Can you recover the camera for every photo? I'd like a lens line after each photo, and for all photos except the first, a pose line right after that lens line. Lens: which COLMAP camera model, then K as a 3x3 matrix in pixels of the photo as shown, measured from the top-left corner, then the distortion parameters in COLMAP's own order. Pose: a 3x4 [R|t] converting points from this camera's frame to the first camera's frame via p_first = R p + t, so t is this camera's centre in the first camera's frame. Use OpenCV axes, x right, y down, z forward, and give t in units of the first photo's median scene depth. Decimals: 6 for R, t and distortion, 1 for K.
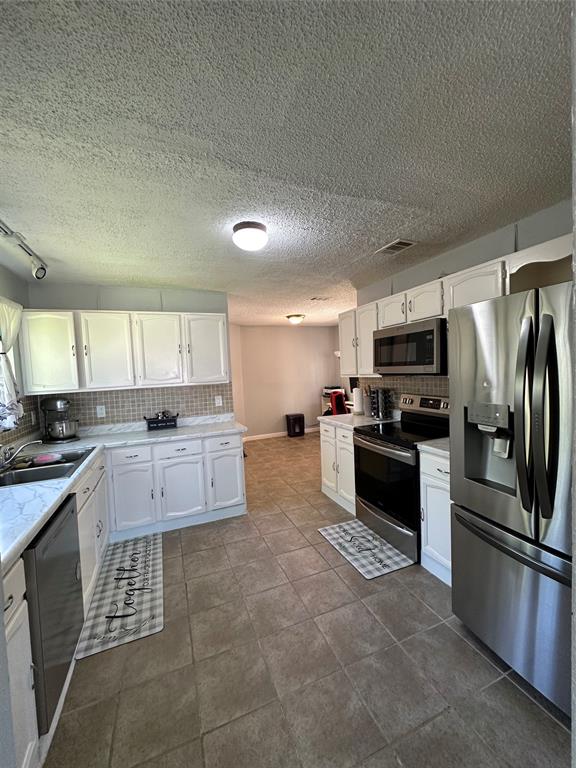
lens RADIAL K [[310.4, 0, 288.0], [0, 310.4, 384.0], [0, 0, 1]] dist [0.066173, -0.000019]
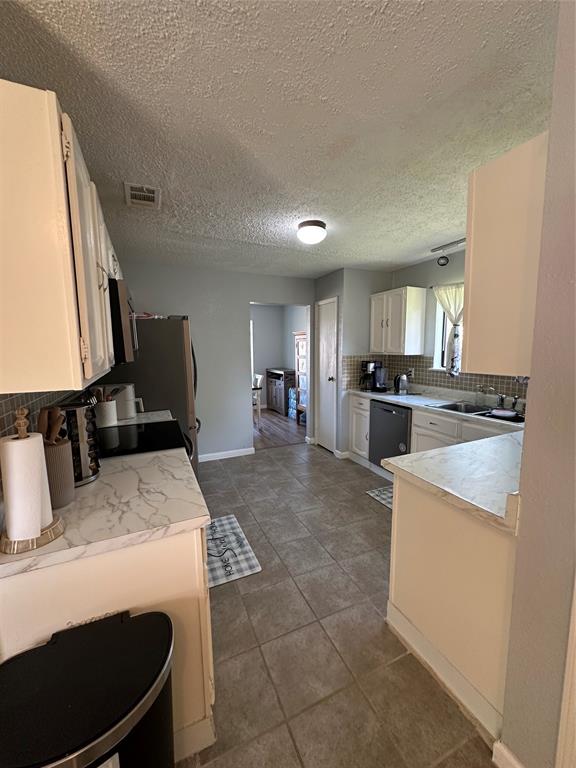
lens RADIAL K [[311.5, 0, 288.0], [0, 311.5, 384.0], [0, 0, 1]] dist [-0.000855, -0.000063]
pose [[-0.997834, 0.057596, -0.031768, 0.044484], [0.051118, 0.982967, 0.176529, -0.118271], [0.041395, 0.174522, -0.983783, 2.347402]]
